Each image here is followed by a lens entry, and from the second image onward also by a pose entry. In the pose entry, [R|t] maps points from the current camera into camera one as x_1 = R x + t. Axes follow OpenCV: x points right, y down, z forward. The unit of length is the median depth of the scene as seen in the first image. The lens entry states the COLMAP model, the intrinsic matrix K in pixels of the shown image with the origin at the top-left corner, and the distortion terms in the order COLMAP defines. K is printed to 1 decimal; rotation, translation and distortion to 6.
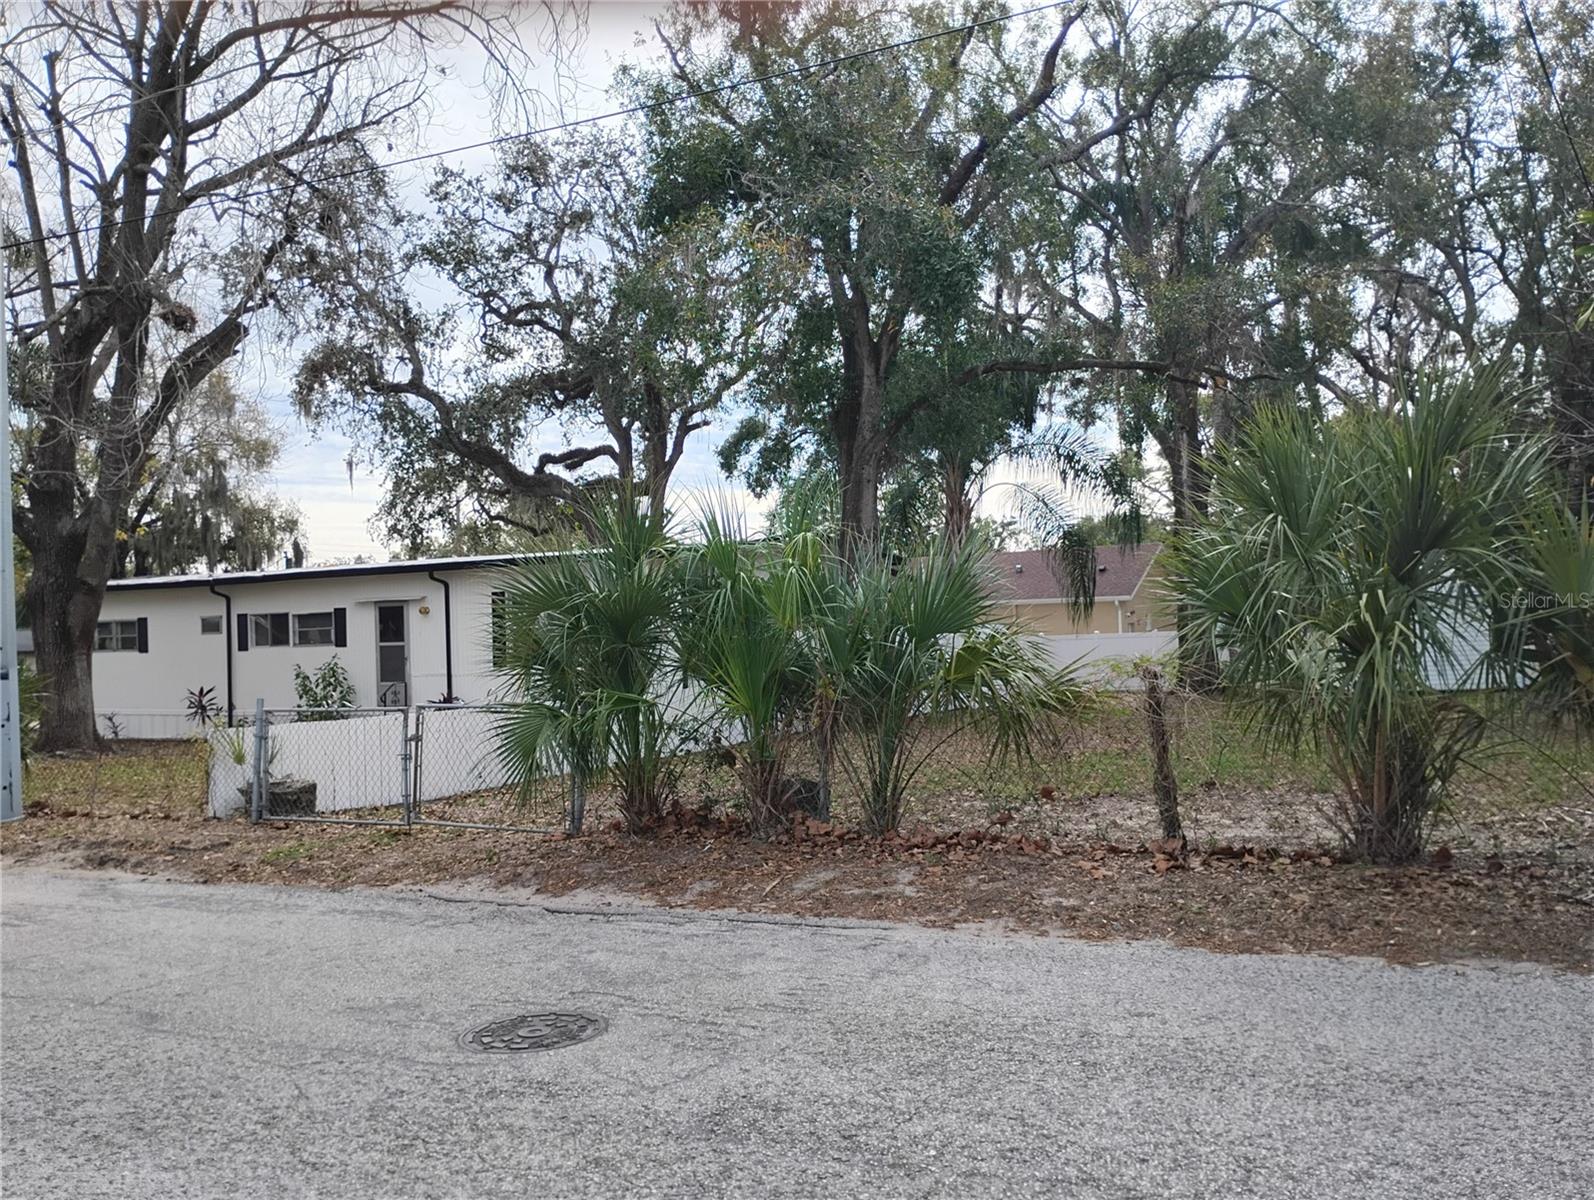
lens RADIAL K [[1315.6, 0, 797.0], [0, 1315.6, 600.0], [0, 0, 1]] dist [0.056820, -0.084671]
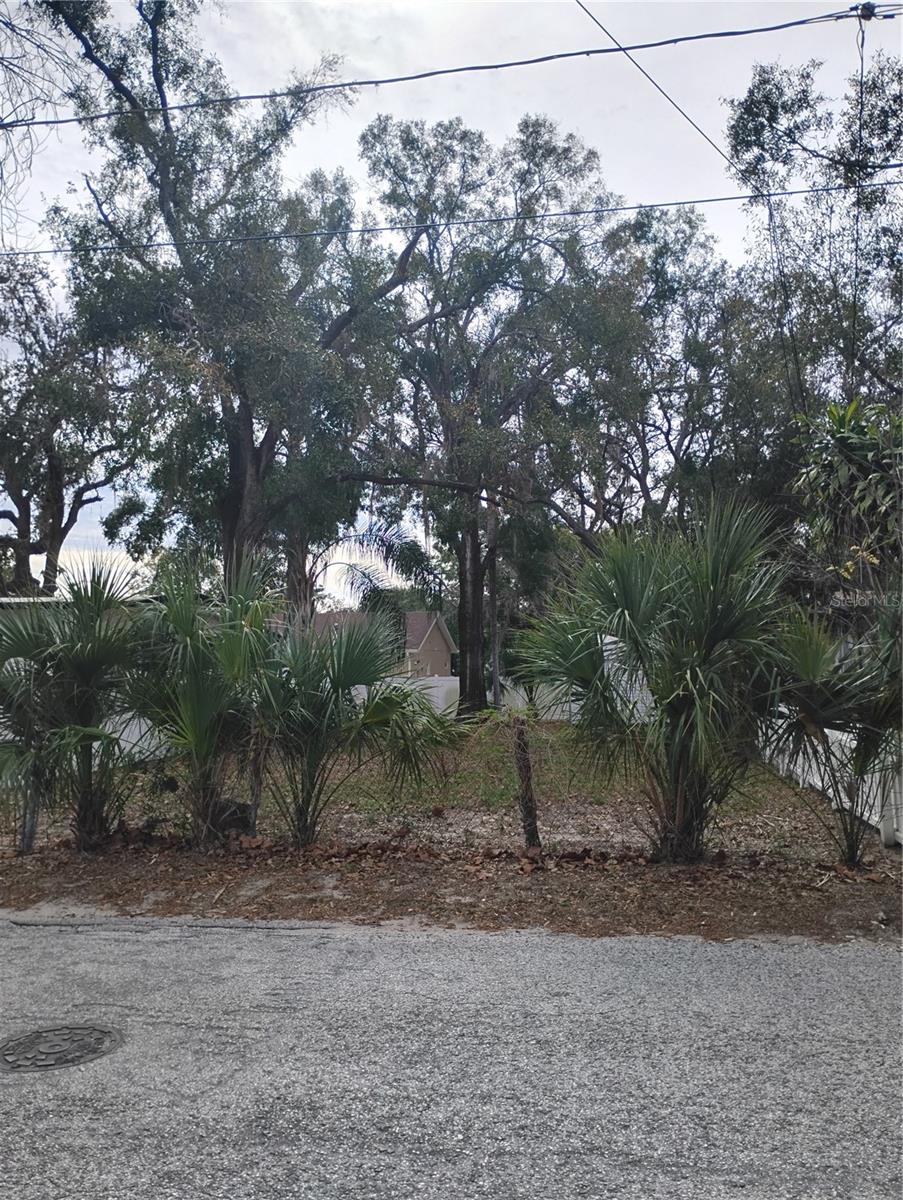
lens RADIAL K [[990.4, 0, 453.1], [0, 990.4, 602.9], [0, 0, 1]] dist [0.056820, -0.084671]
pose [[0.954384, 0.048606, 0.294598, -0.103192], [-0.035654, 0.998153, -0.049179, -0.013023], [-0.296444, 0.036432, 0.954355, 0.059050]]
